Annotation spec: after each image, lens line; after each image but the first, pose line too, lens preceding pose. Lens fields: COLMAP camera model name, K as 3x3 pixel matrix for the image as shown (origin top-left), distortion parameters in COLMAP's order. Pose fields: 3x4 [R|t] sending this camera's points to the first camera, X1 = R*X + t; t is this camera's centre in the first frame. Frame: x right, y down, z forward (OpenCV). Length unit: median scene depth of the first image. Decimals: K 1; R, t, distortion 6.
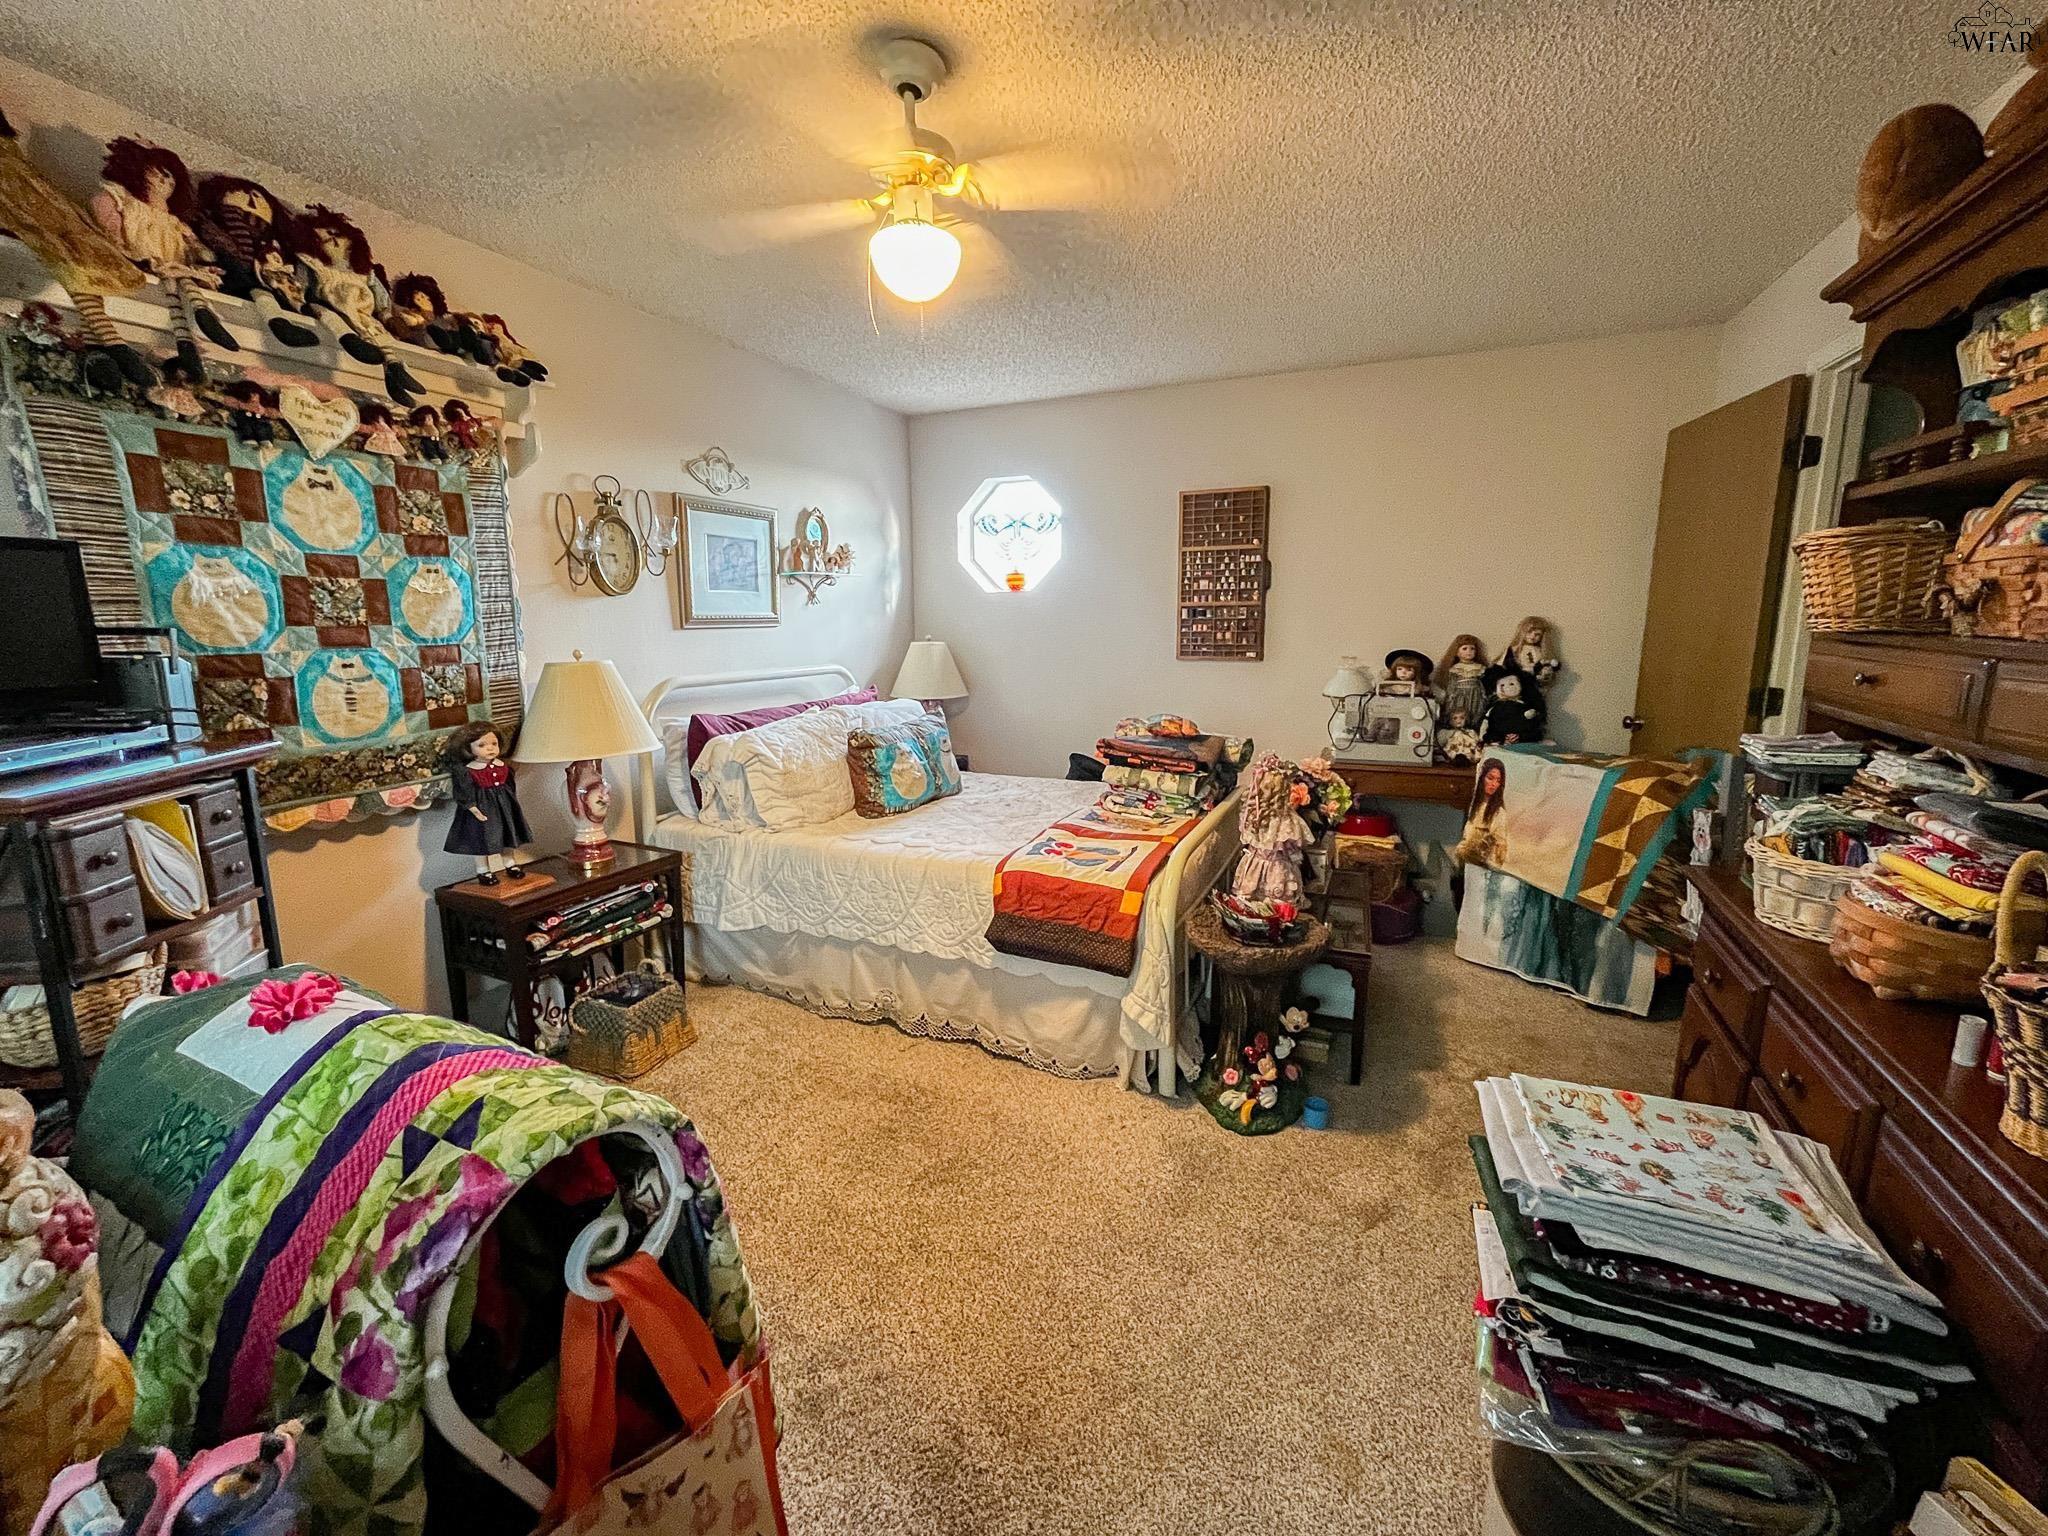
lens RADIAL K [[840.9, 0, 1022.5], [0, 840.9, 763.9], [0, 0, 1]] dist [-0.002459, -0.000067]
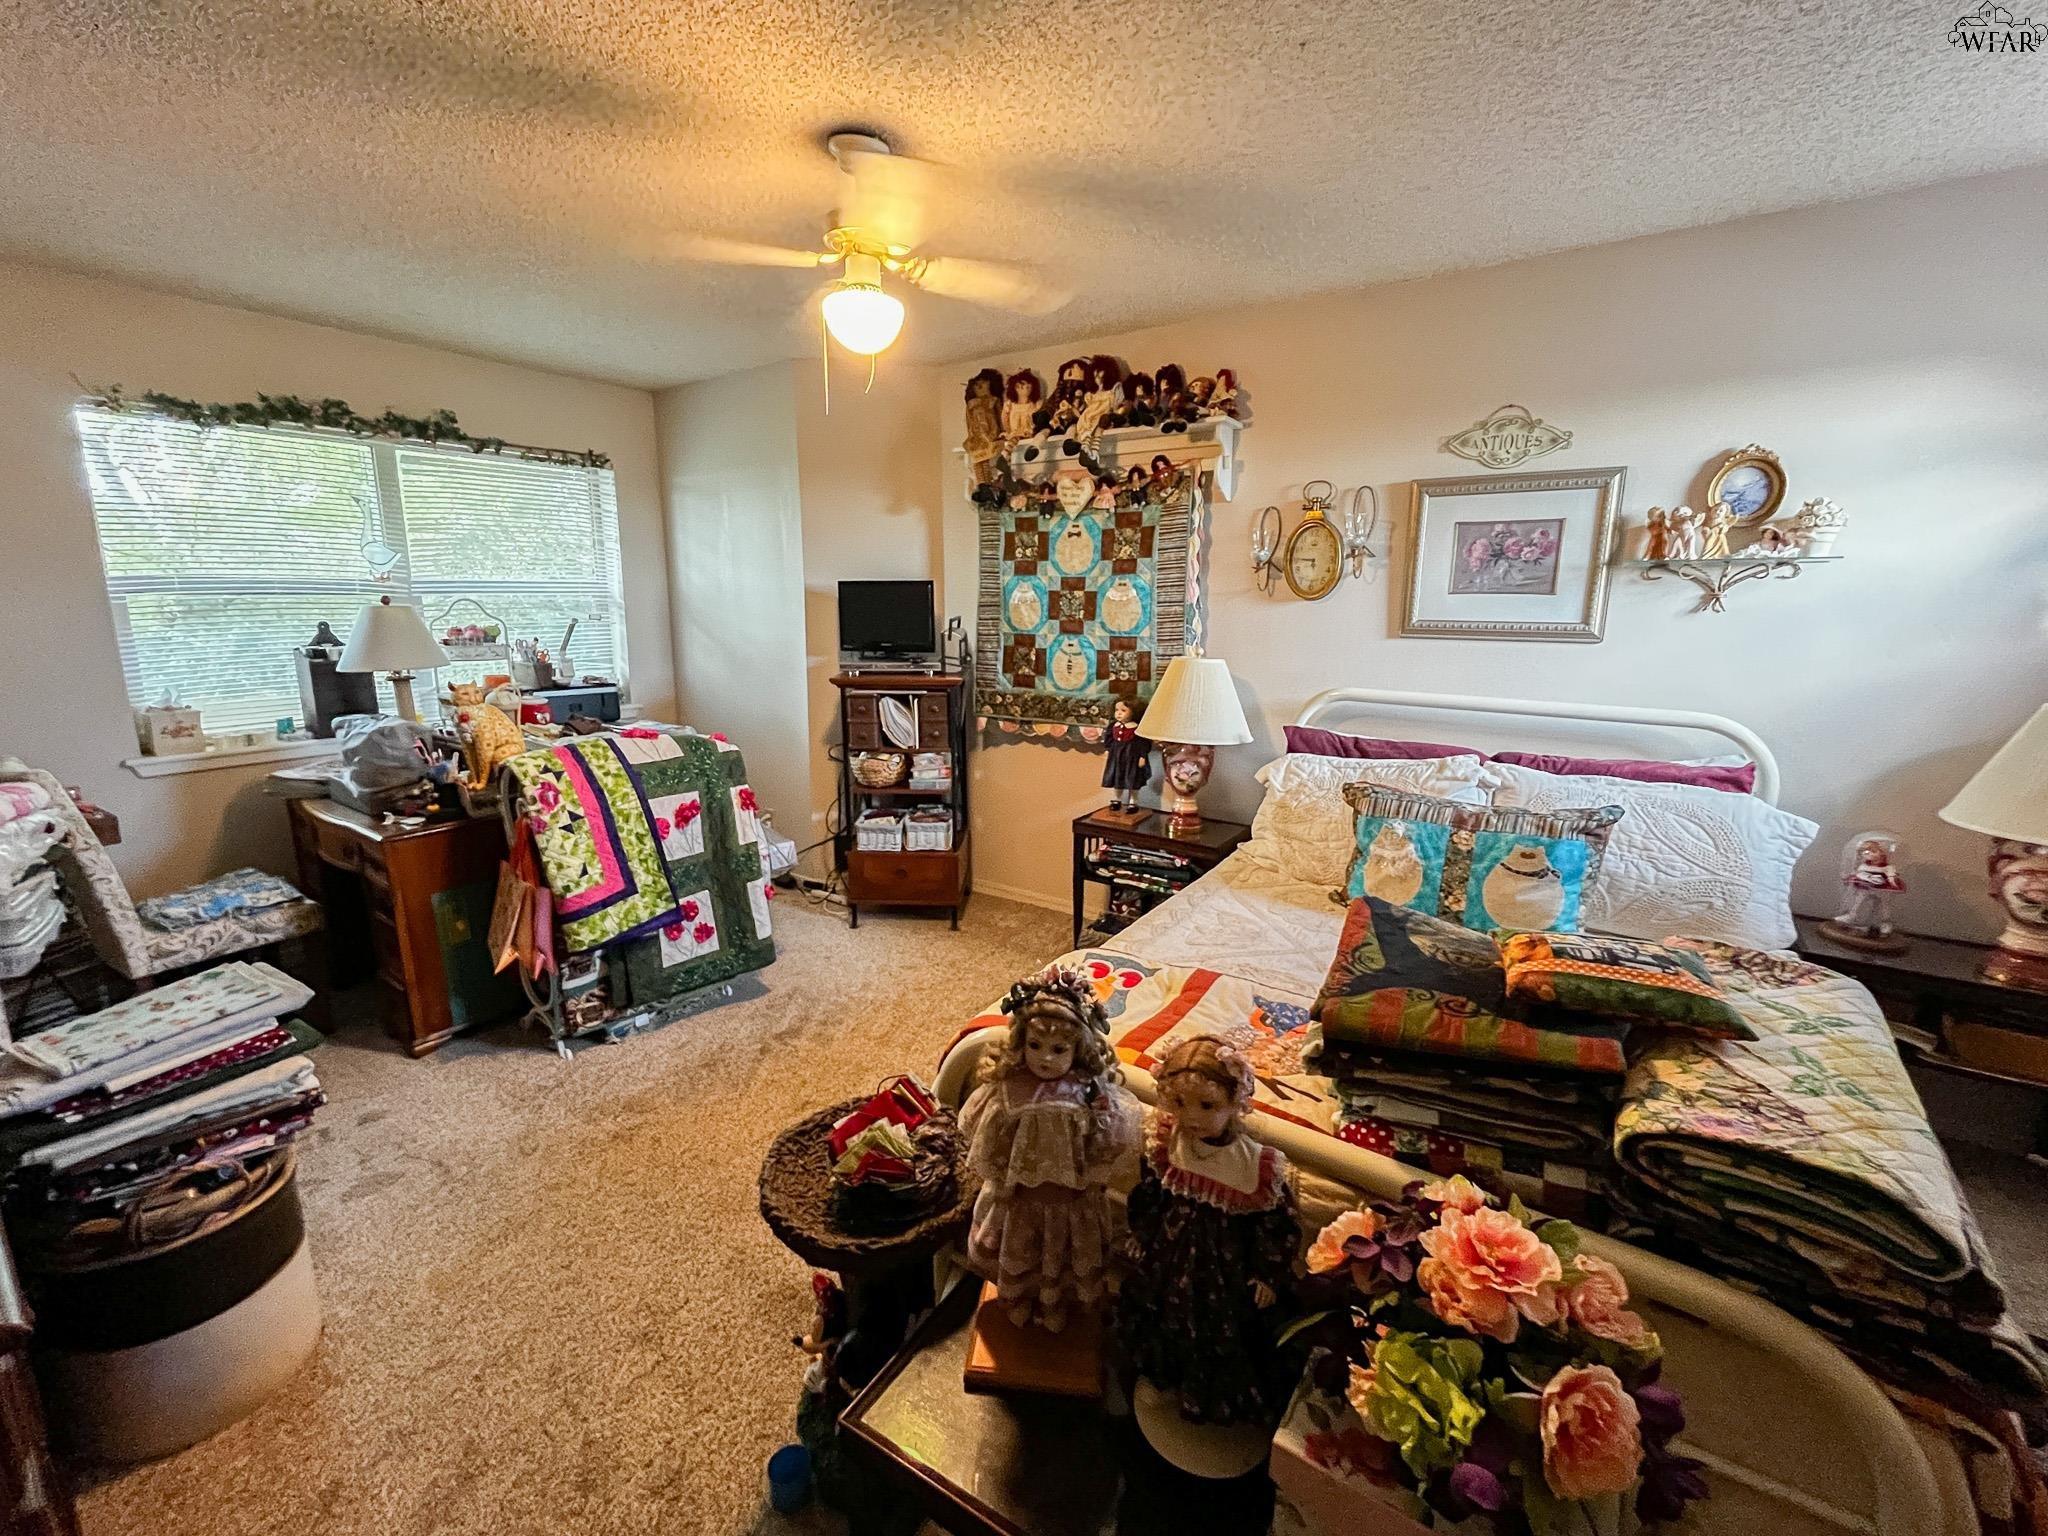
lens RADIAL K [[840.9, 0, 1022.5], [0, 840.9, 763.9], [0, 0, 1]] dist [-0.002459, -0.000067]
pose [[-0.172296, 0.194110, -0.965730, 0.798266], [-0.180930, 0.957476, 0.224731, -0.237386], [0.968286, 0.213449, -0.129849, 1.131229]]
